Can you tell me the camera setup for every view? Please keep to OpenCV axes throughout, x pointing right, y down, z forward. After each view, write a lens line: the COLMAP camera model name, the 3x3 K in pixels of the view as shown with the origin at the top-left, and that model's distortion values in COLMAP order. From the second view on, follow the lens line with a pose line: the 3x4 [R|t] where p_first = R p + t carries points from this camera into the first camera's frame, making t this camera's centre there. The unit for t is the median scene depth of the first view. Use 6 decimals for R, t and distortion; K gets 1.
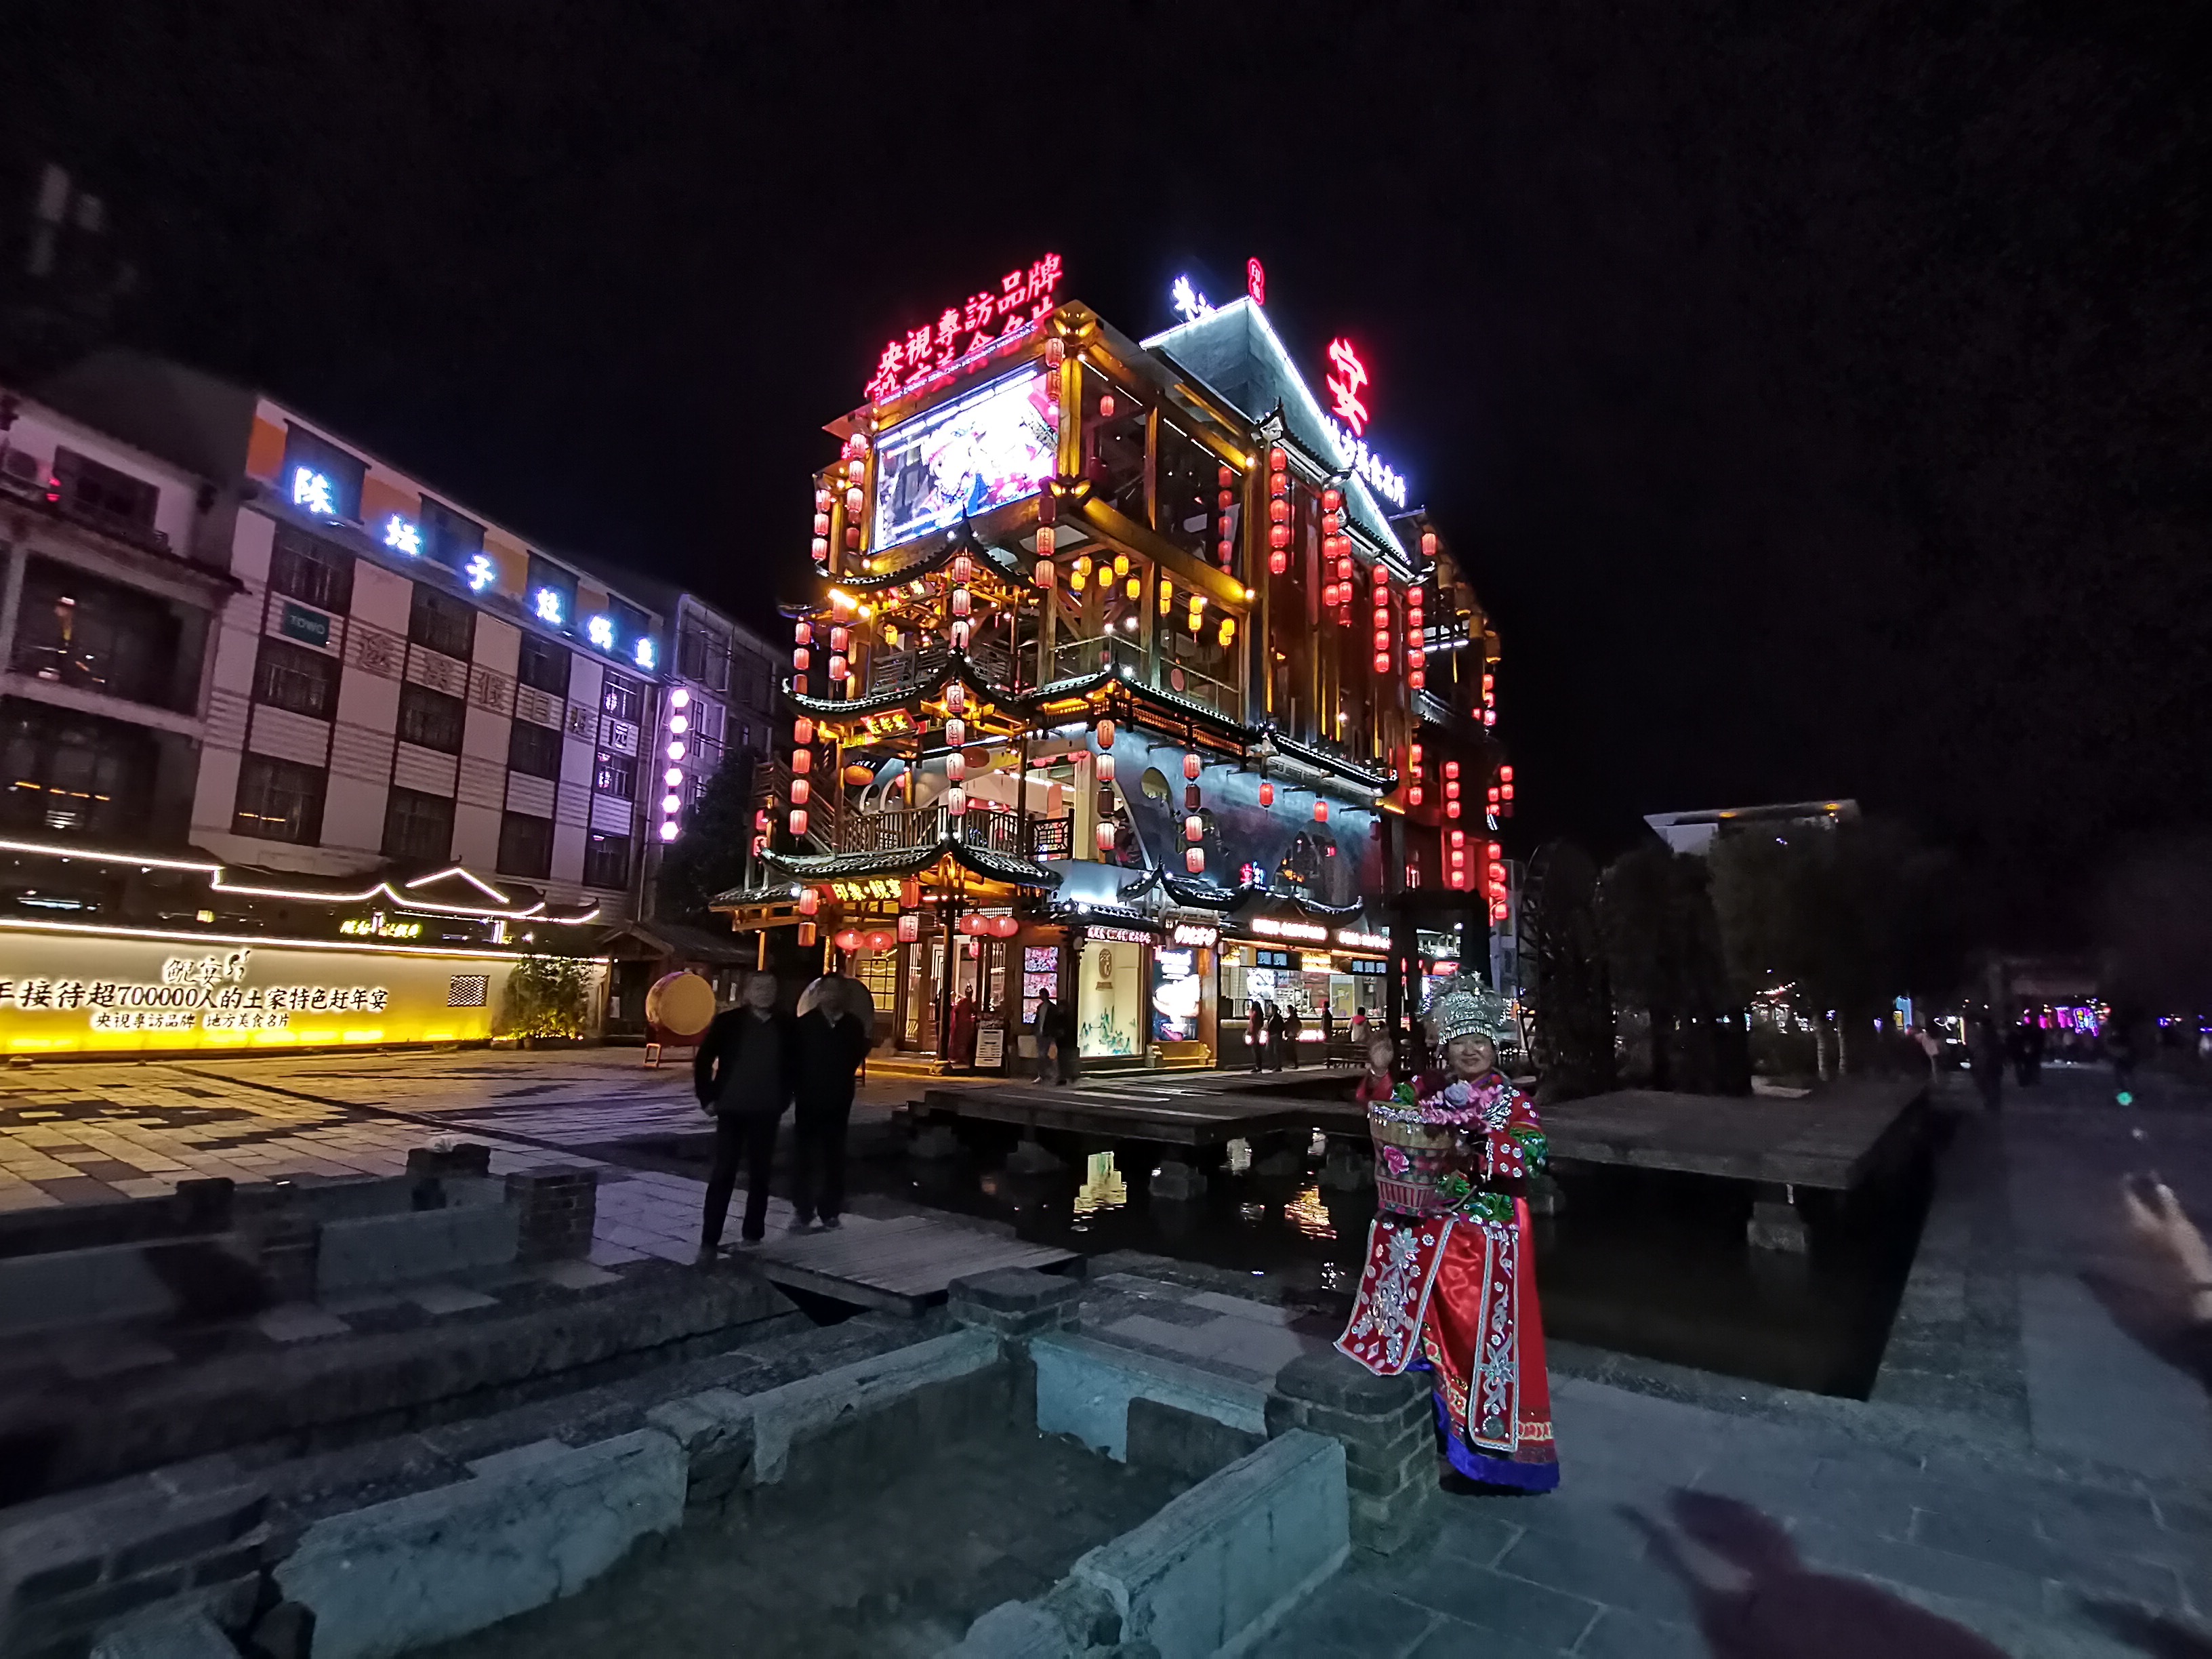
lens RADIAL K [[1100.5, 0, 1101.7], [0, 1100.5, 826.5], [0, 0, 1]] dist [0.029517, 0.000233]
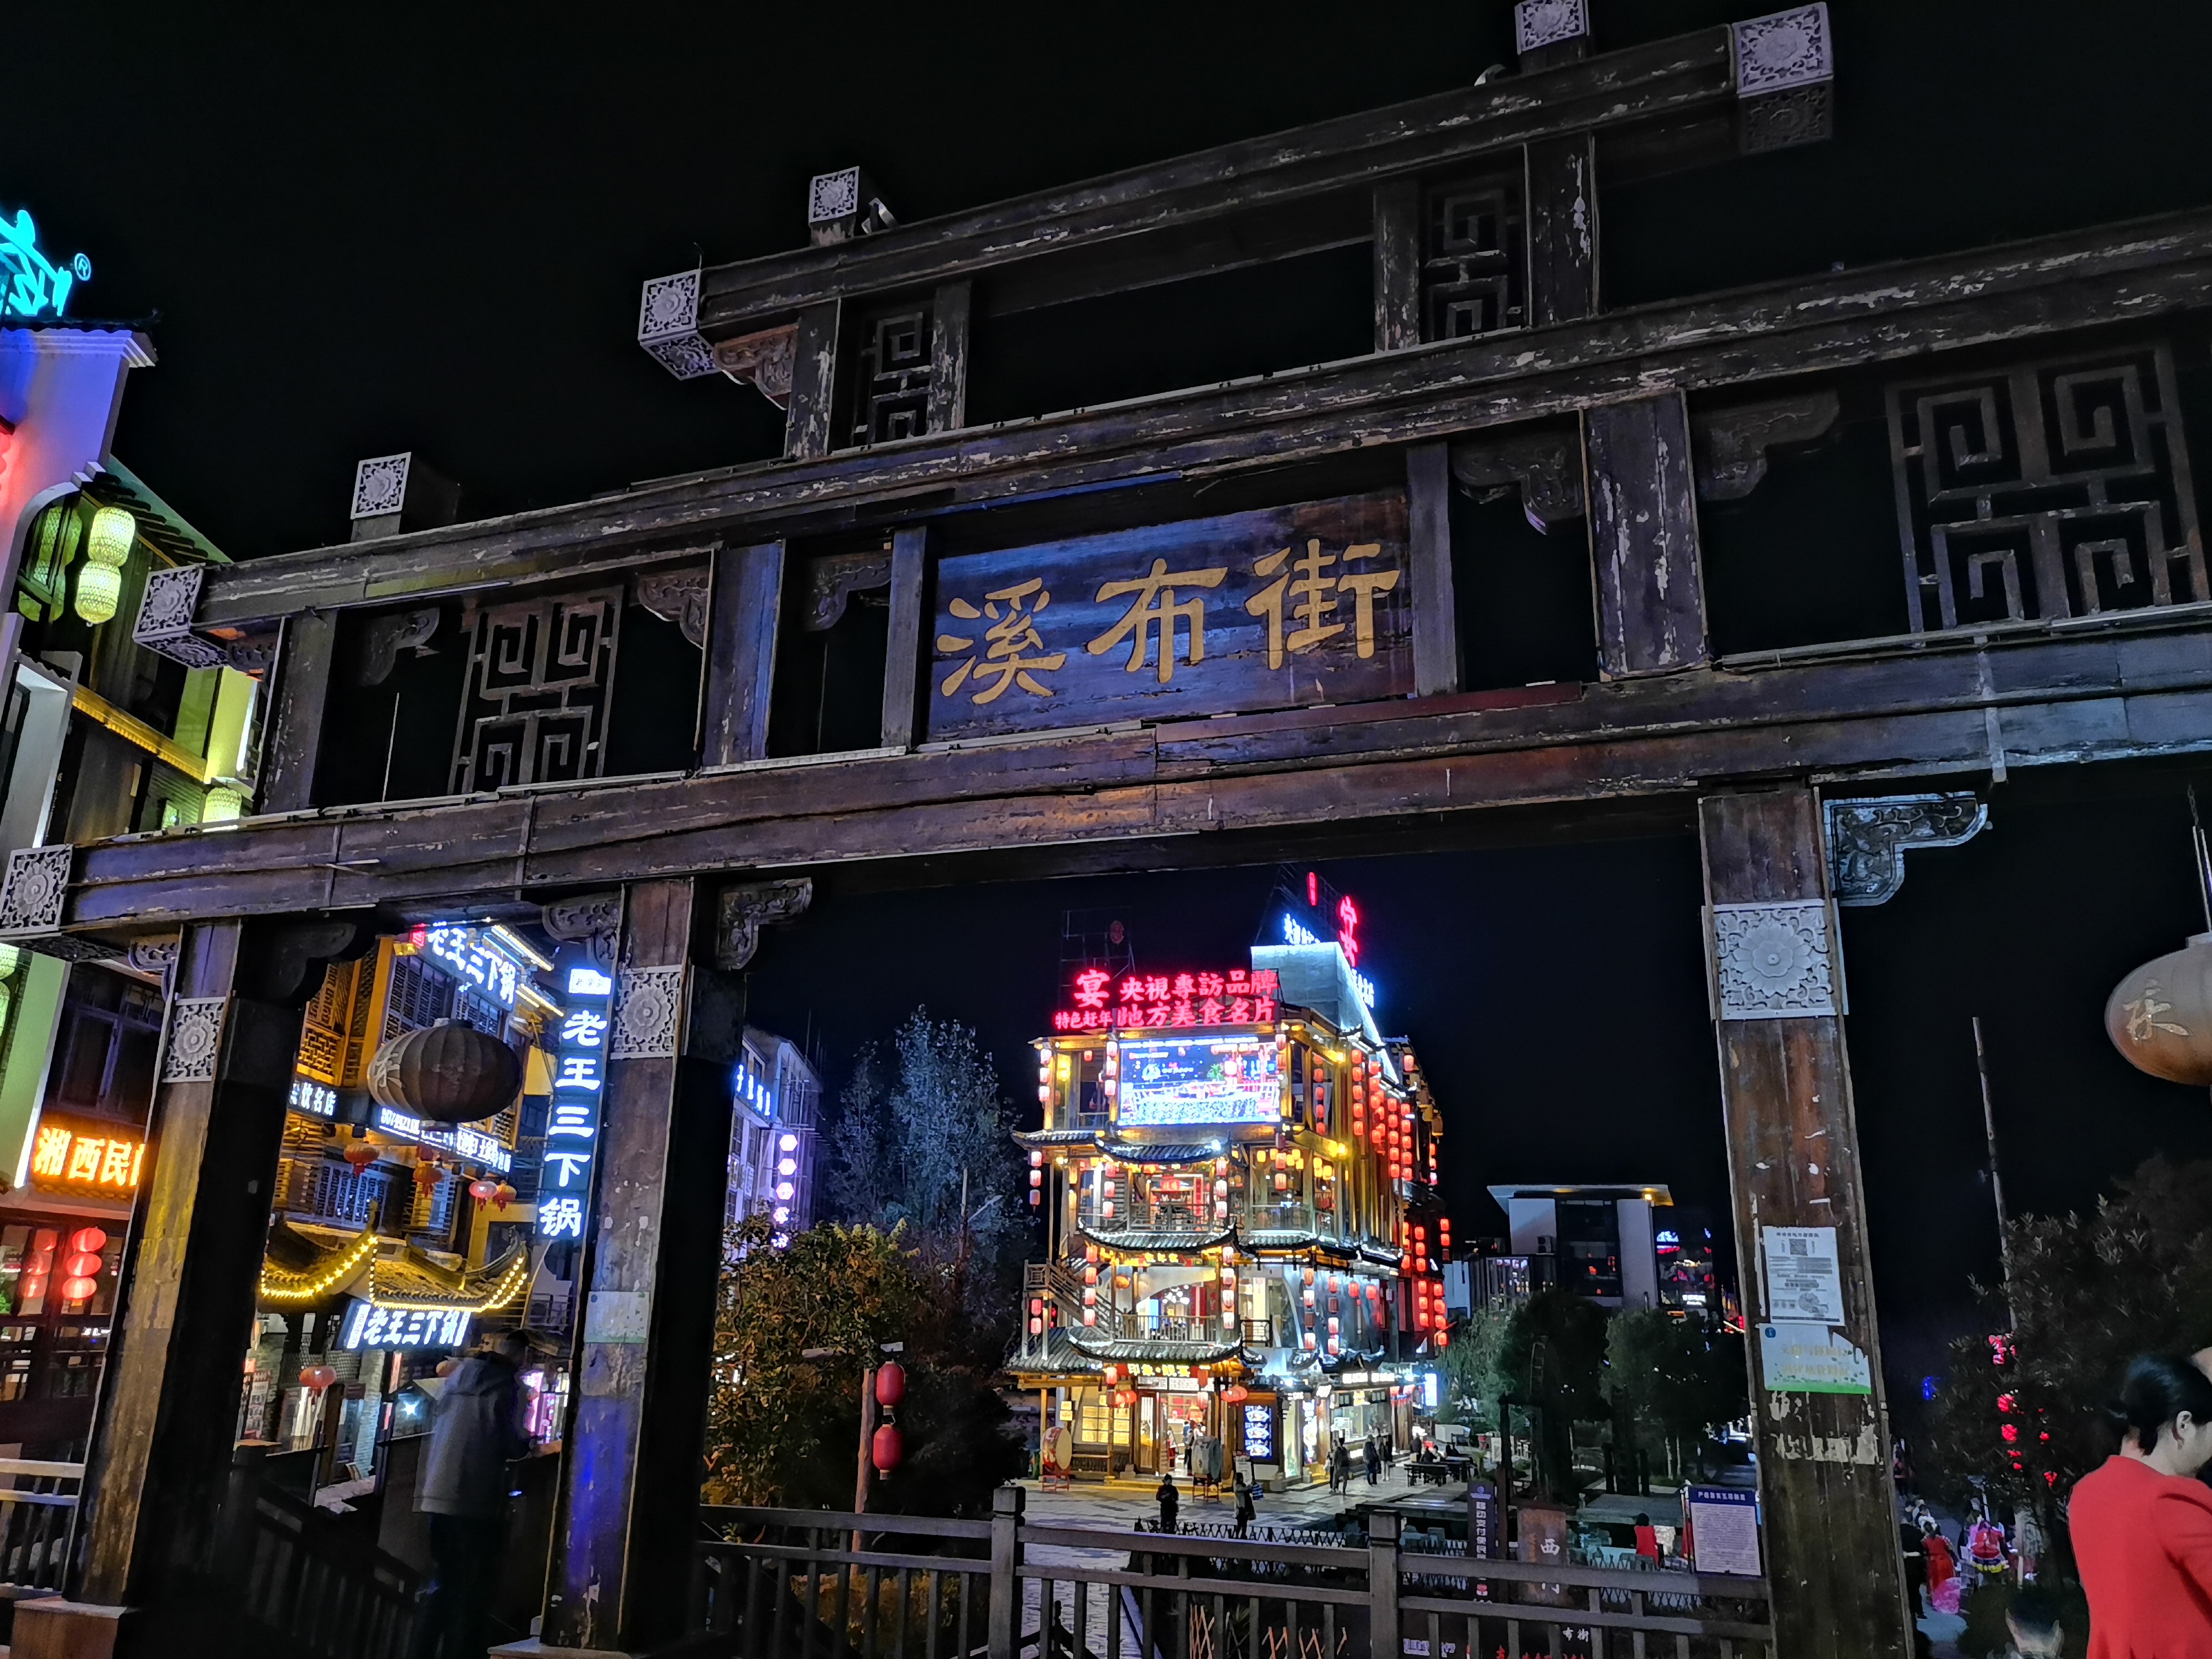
lens RADIAL K [[1664.7, 0, 1116.4], [0, 1664.7, 836.0], [0, 0, 1]] dist [0.035288, 0.009853]
pose [[0.956823, 0.082169, 0.278815, -0.785914], [-0.046610, 0.990172, -0.131858, -0.302128], [-0.286909, 0.113169, 0.951250, -1.070405]]
